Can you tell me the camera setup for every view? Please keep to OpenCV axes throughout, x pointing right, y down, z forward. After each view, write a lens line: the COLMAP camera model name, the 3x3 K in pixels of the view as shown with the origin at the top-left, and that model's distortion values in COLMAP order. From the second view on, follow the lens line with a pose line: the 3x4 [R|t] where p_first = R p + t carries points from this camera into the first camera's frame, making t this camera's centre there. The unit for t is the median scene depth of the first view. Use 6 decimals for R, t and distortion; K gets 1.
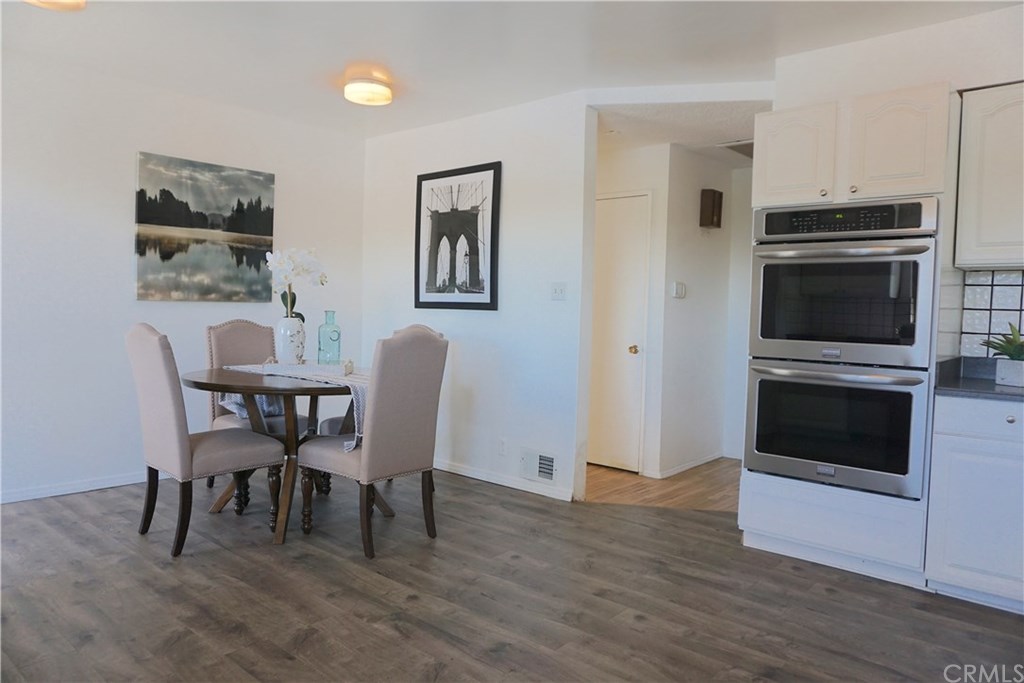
lens RADIAL K [[685.2, 0, 515.4], [0, 685.2, 342.2], [0, 0, 1]] dist [-0.040566, 0.018650]
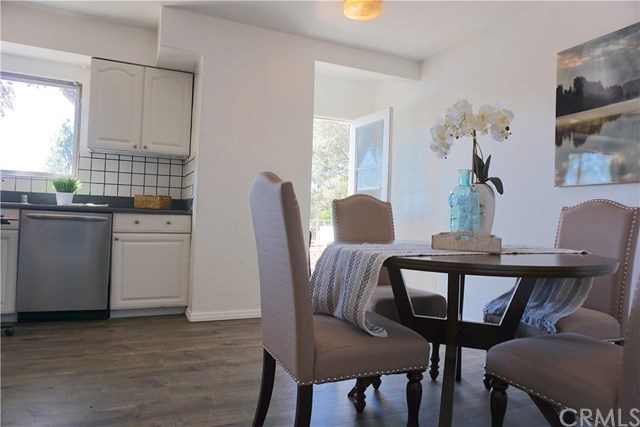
lens RADIAL K [[428.3, 0, 324.7], [0, 428.3, 214.2], [0, 0, 1]] dist [-0.040566, 0.018650]
pose [[-0.430898, -0.039035, -0.901556, 0.219152], [-0.084015, 0.996460, -0.002989, 0.015567], [0.898481, 0.074457, -0.432652, 0.963383]]
